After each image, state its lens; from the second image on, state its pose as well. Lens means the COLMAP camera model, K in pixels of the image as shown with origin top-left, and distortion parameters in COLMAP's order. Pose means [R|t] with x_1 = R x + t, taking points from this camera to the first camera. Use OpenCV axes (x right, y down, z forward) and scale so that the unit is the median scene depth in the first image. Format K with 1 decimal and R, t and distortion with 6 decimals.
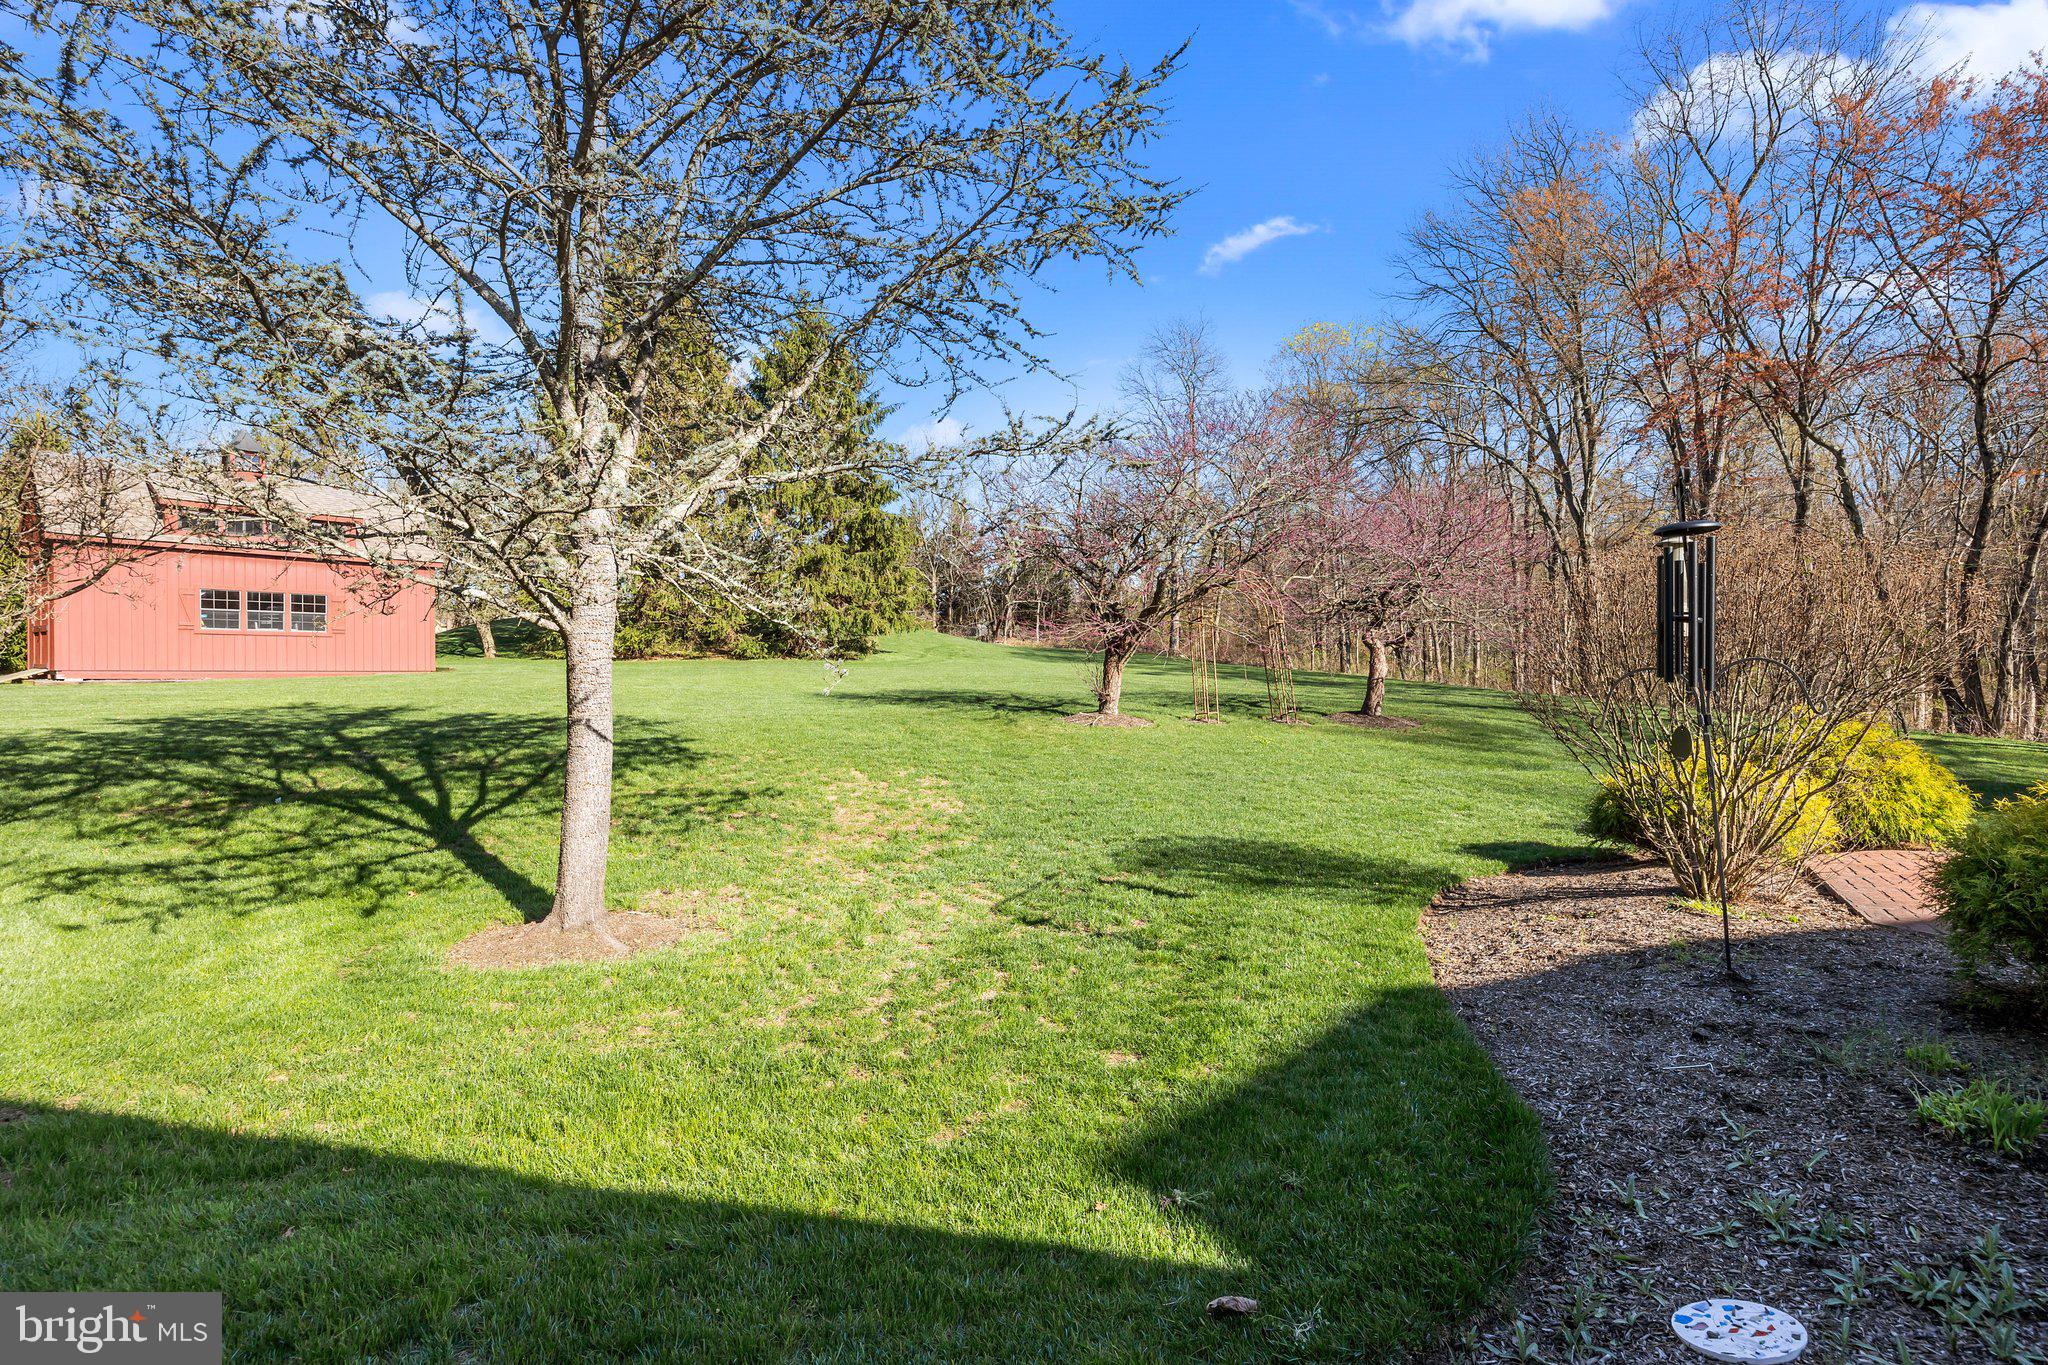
lens RADIAL K [[1039.0, 0, 1028.5], [0, 1039.0, 680.9], [0, 0, 1]] dist [0.003094, 0.000460]
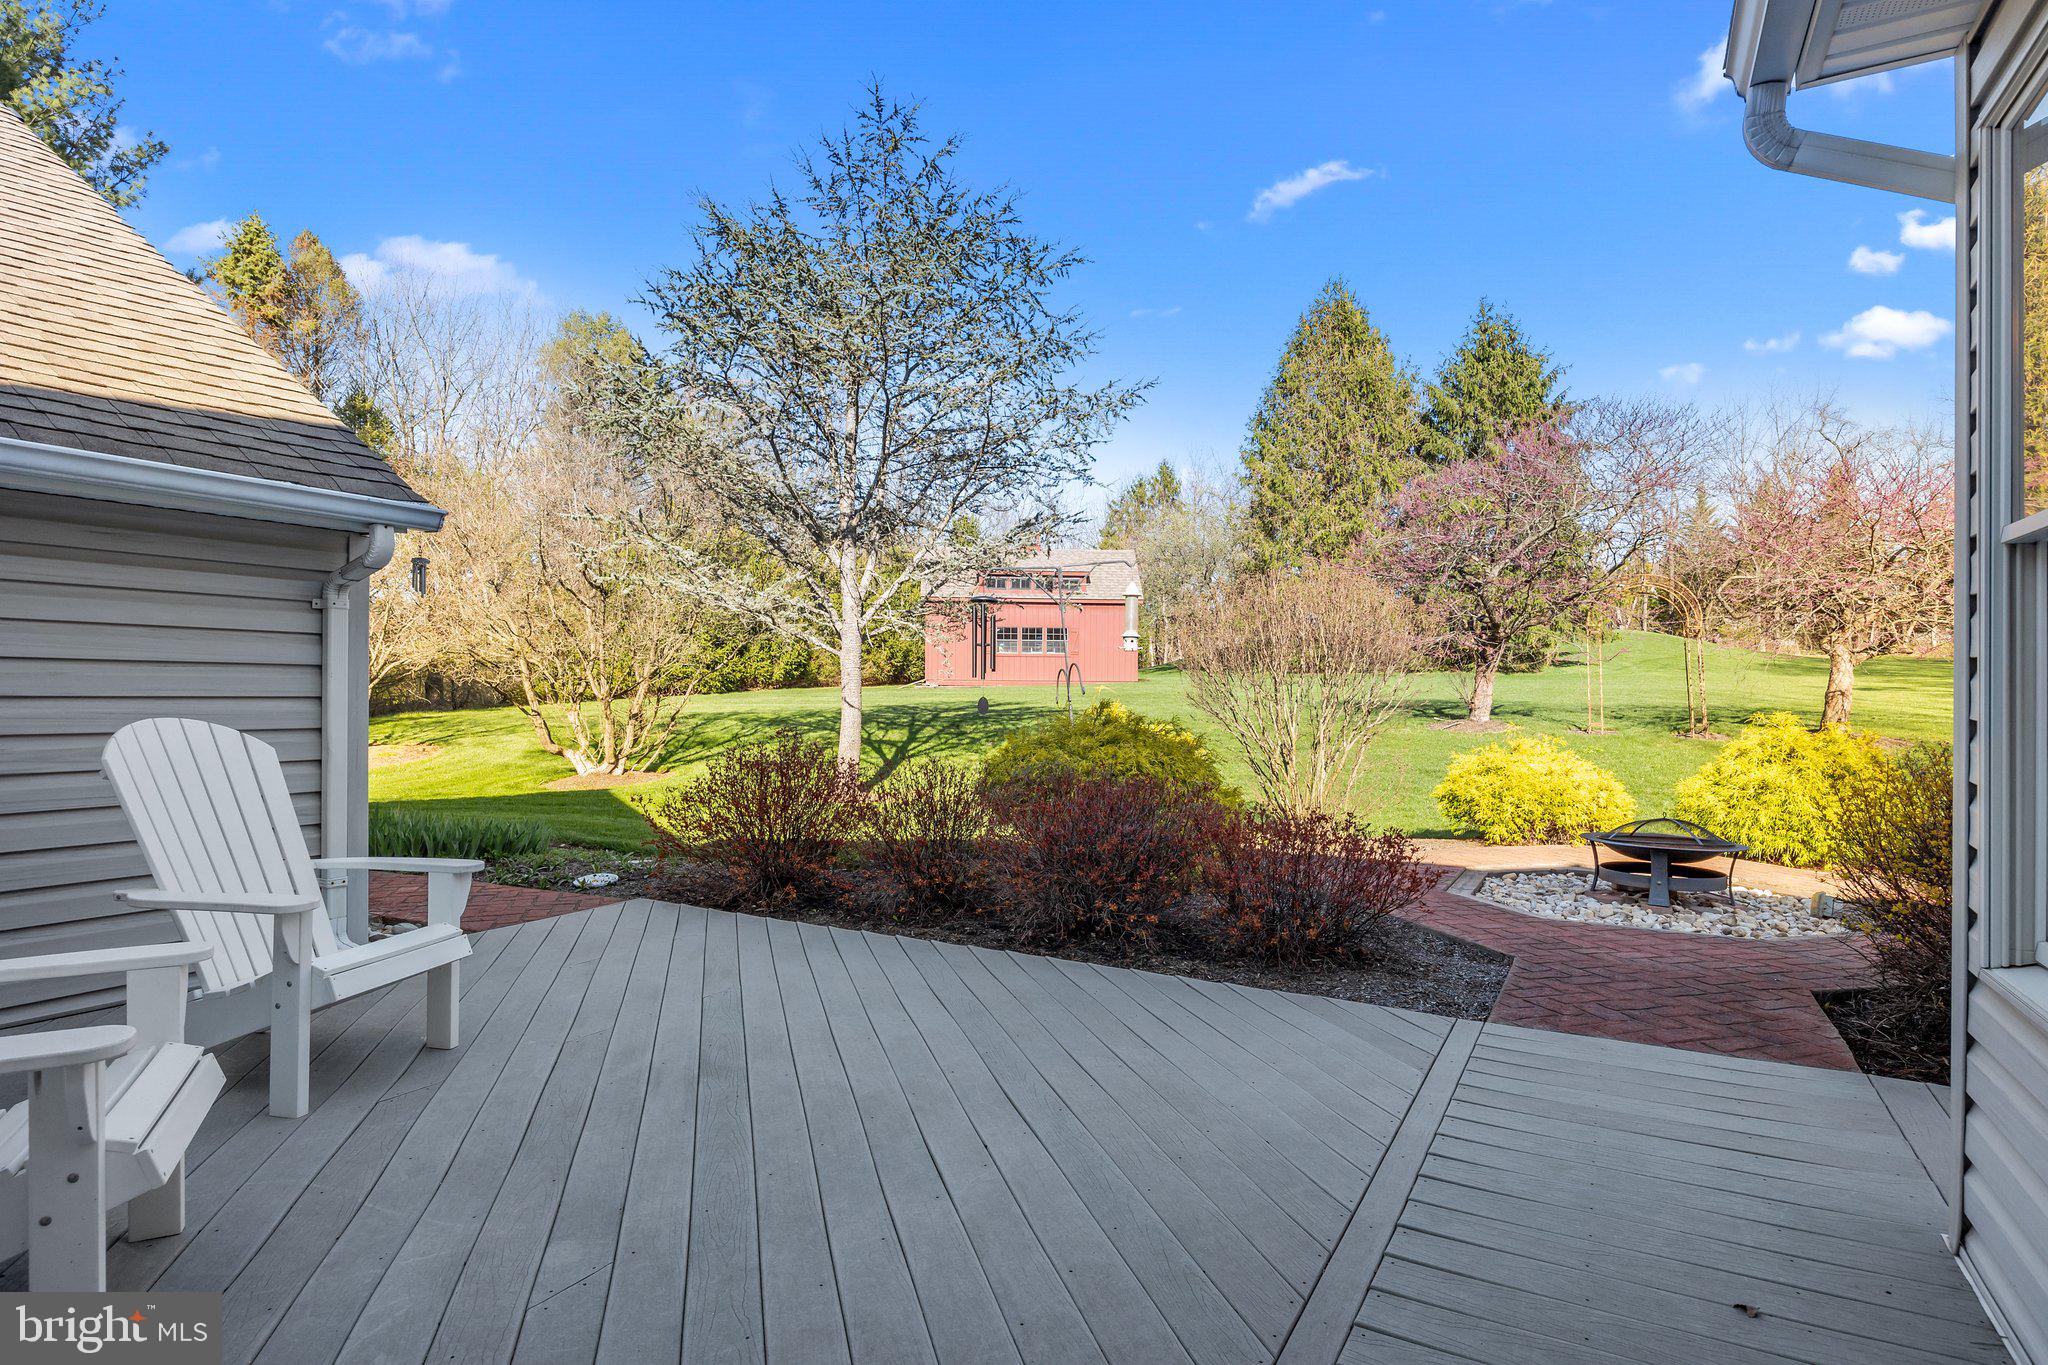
lens RADIAL K [[1088.9, 0, 1024.7], [0, 1088.9, 686.5], [0, 0, 1]] dist [-0.004194, -0.000158]
pose [[0.690537, 0.007299, -0.723260, 0.256667], [-0.014746, 0.999883, -0.003988, 0.003613], [0.723147, 0.013419, 0.690564, -0.049773]]
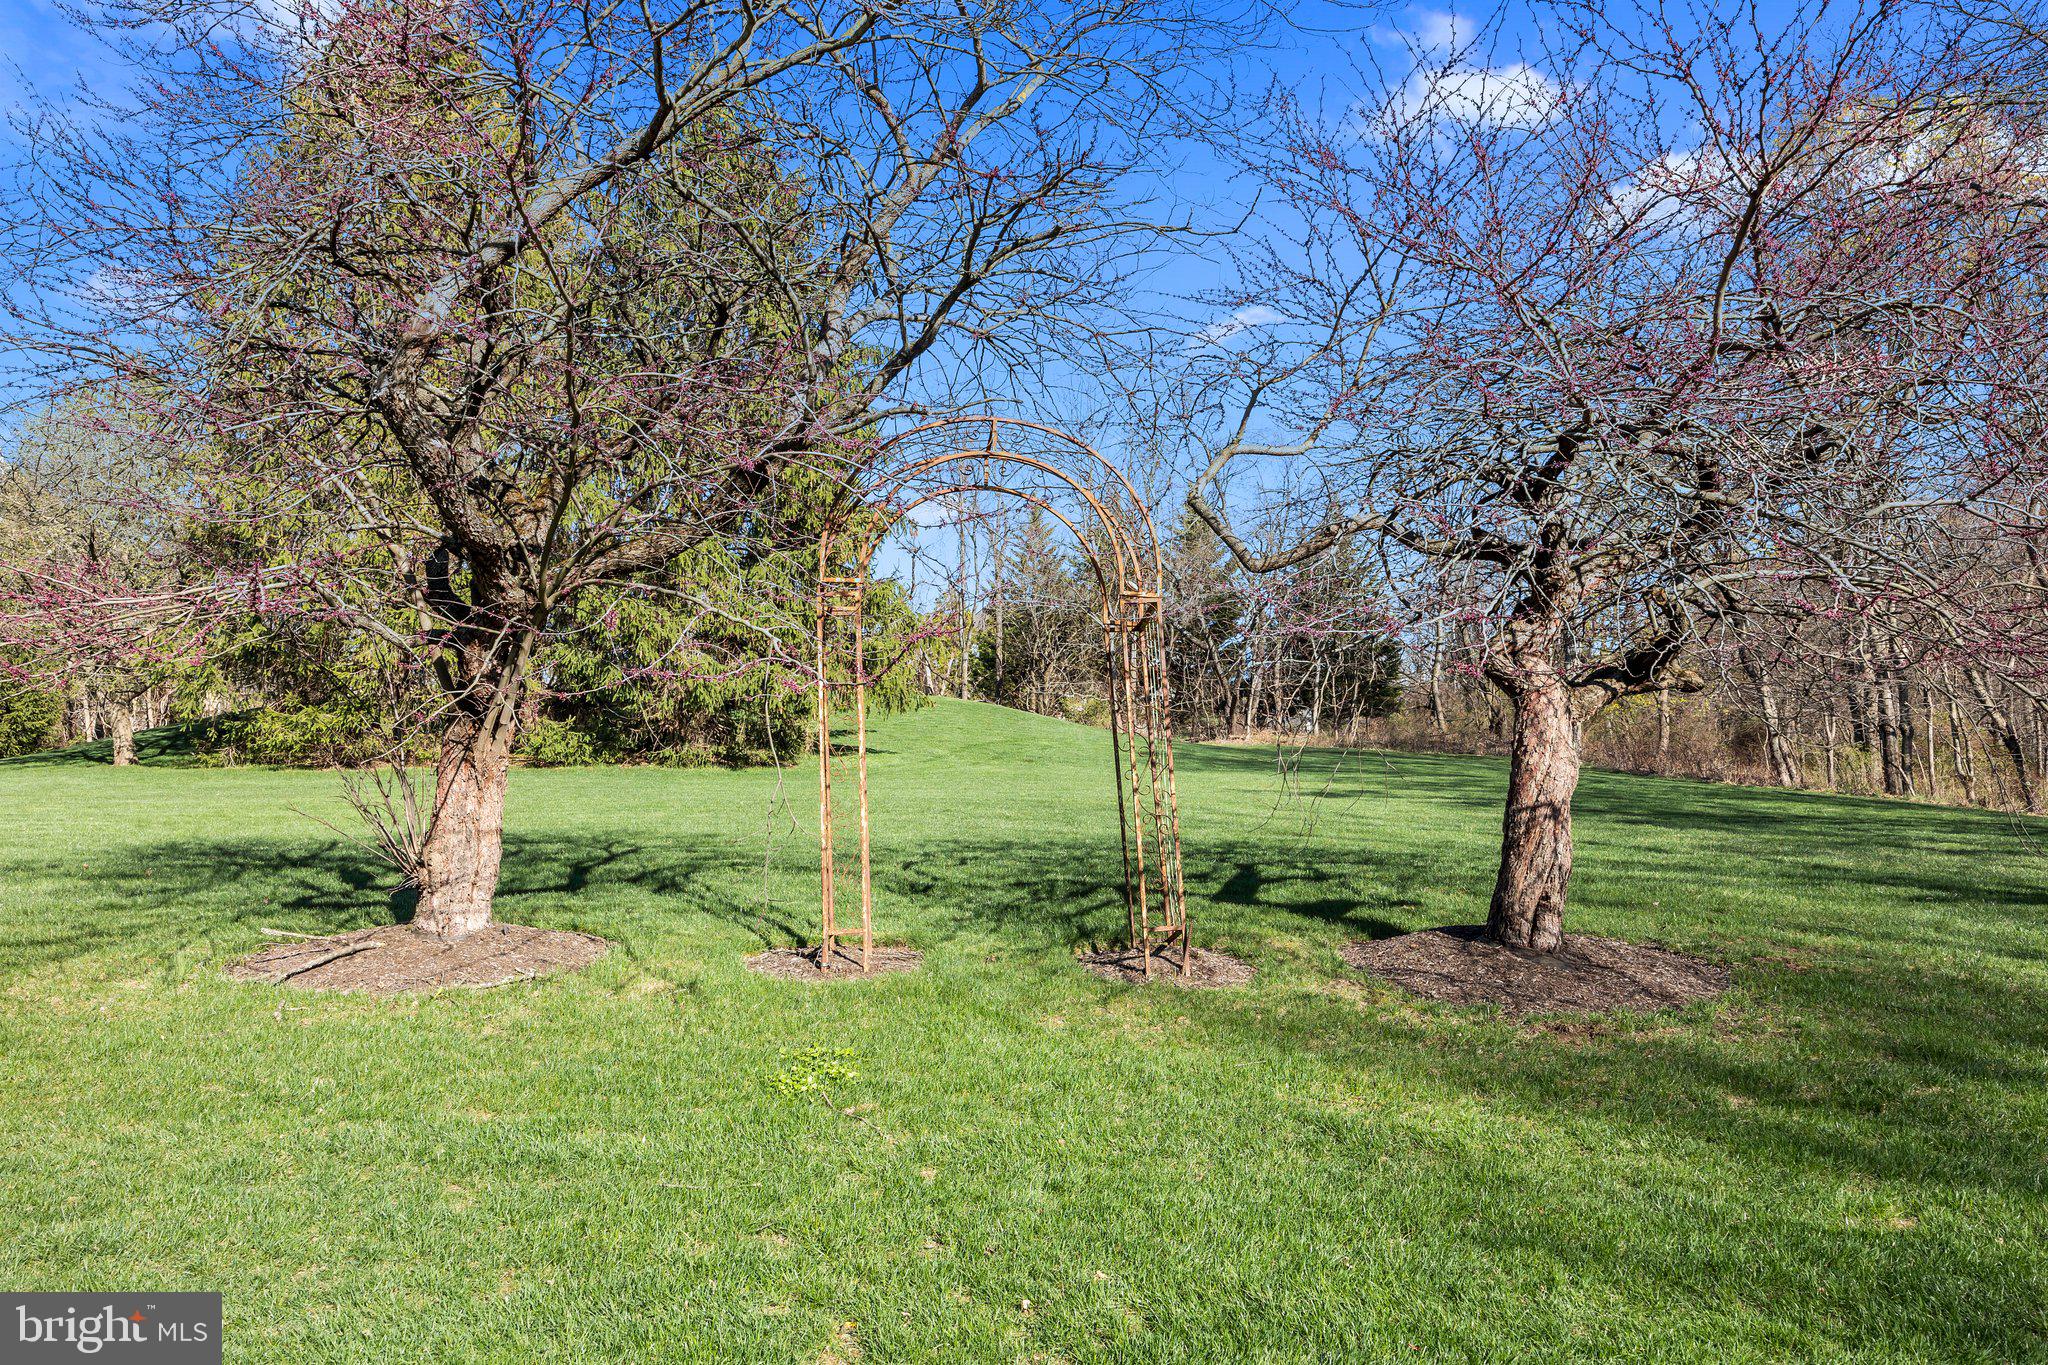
lens RADIAL K [[1642.2, 0, 1027.5], [0, 1642.2, 683.5], [0, 0, 1]] dist [0.005045, 0.000263]
pose [[0.968694, -0.016422, -0.247712, 0.154762], [-0.002347, 0.997159, -0.075285, -0.000886], [0.248245, 0.073510, 0.965904, 0.276358]]
